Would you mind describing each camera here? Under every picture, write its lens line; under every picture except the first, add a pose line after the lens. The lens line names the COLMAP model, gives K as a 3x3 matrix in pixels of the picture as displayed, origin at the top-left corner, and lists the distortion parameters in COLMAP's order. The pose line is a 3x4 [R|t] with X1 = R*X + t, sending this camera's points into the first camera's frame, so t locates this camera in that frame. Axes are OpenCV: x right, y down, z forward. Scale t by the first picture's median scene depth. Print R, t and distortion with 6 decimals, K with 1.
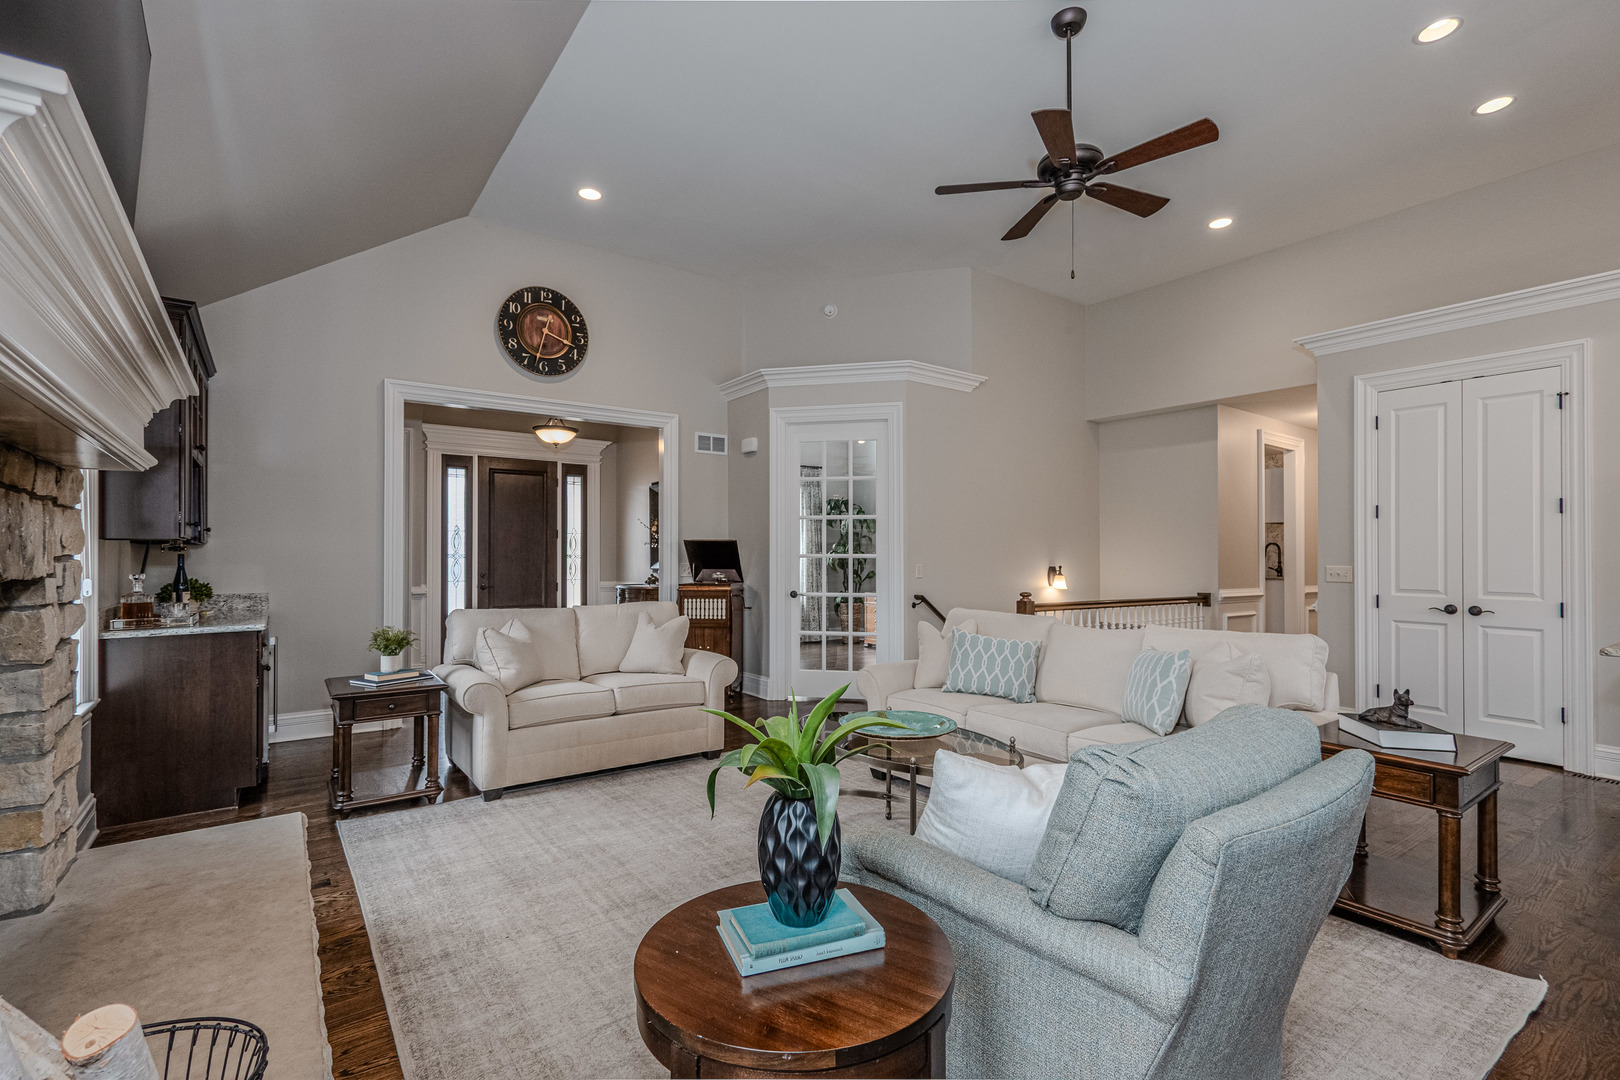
lens RADIAL K [[743.9, 0, 805.3], [0, 743.9, 551.5], [0, 0, 1]] dist [0.009016, -0.000204]
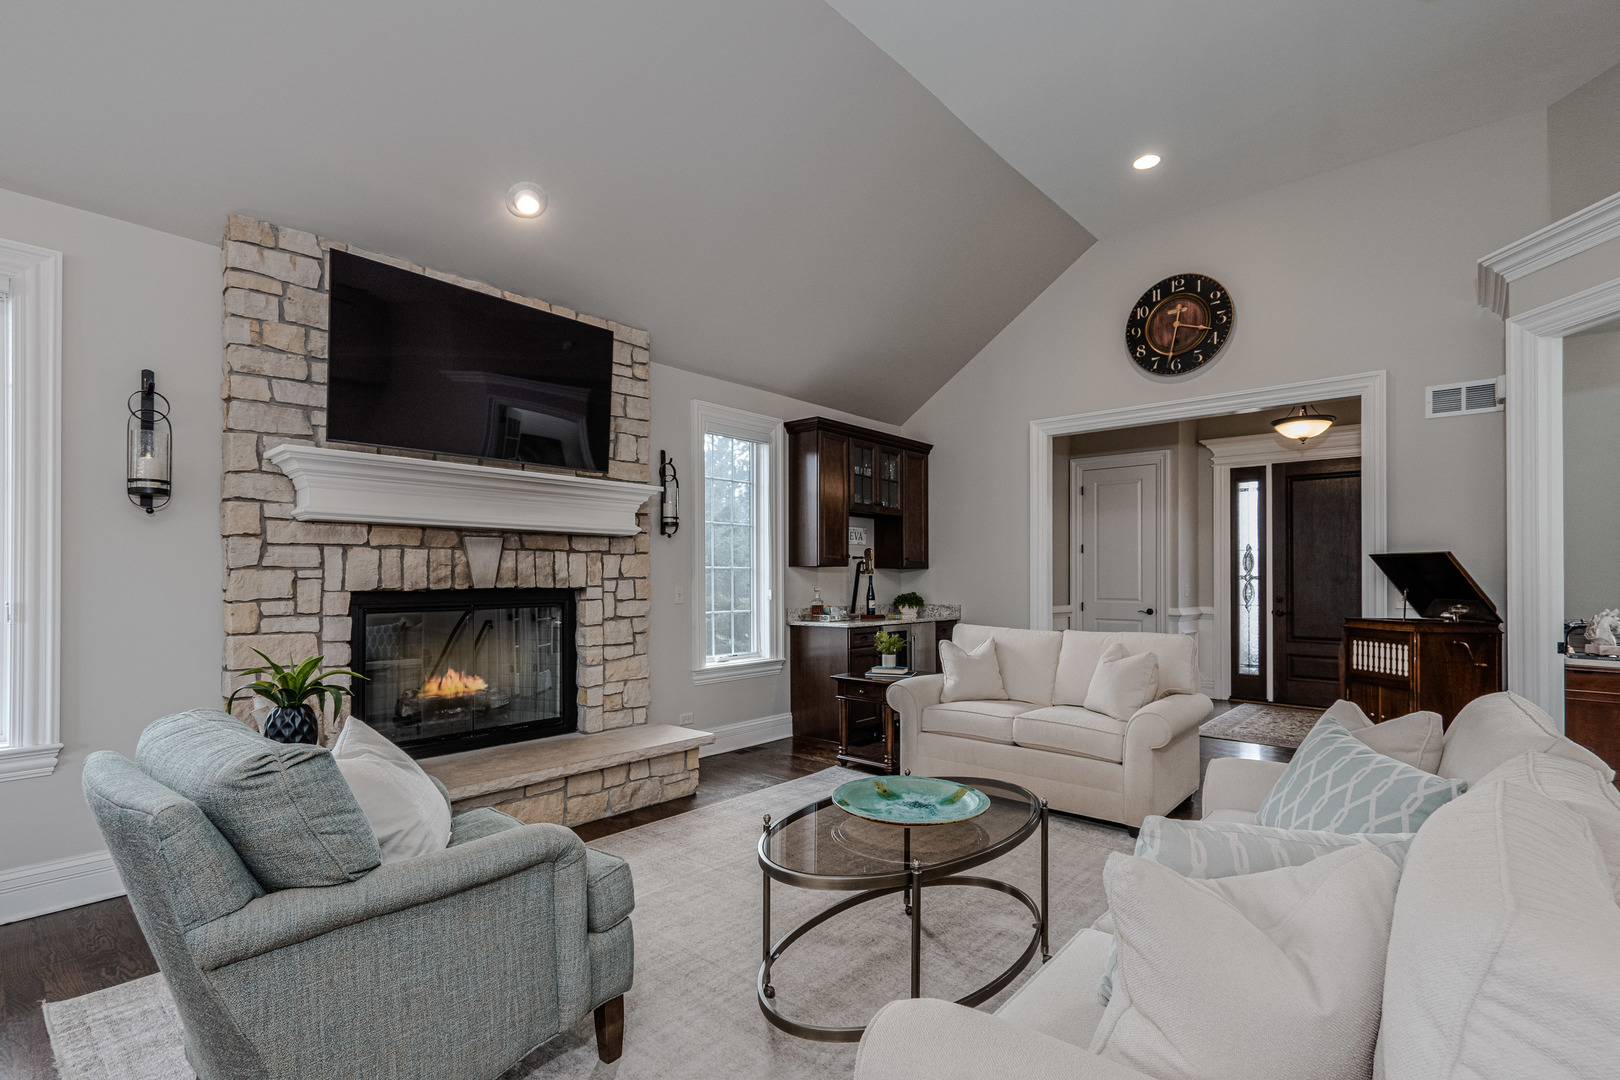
lens RADIAL K [[746.3, 0, 808.4], [0, 746.3, 571.1], [0, 0, 1]] dist [0.009923, -0.000076]
pose [[0.220634, -0.006449, -0.975335, 0.413126], [0.003069, 0.999978, -0.005917, 0.002364], [0.975352, -0.001688, 0.220649, 0.364801]]
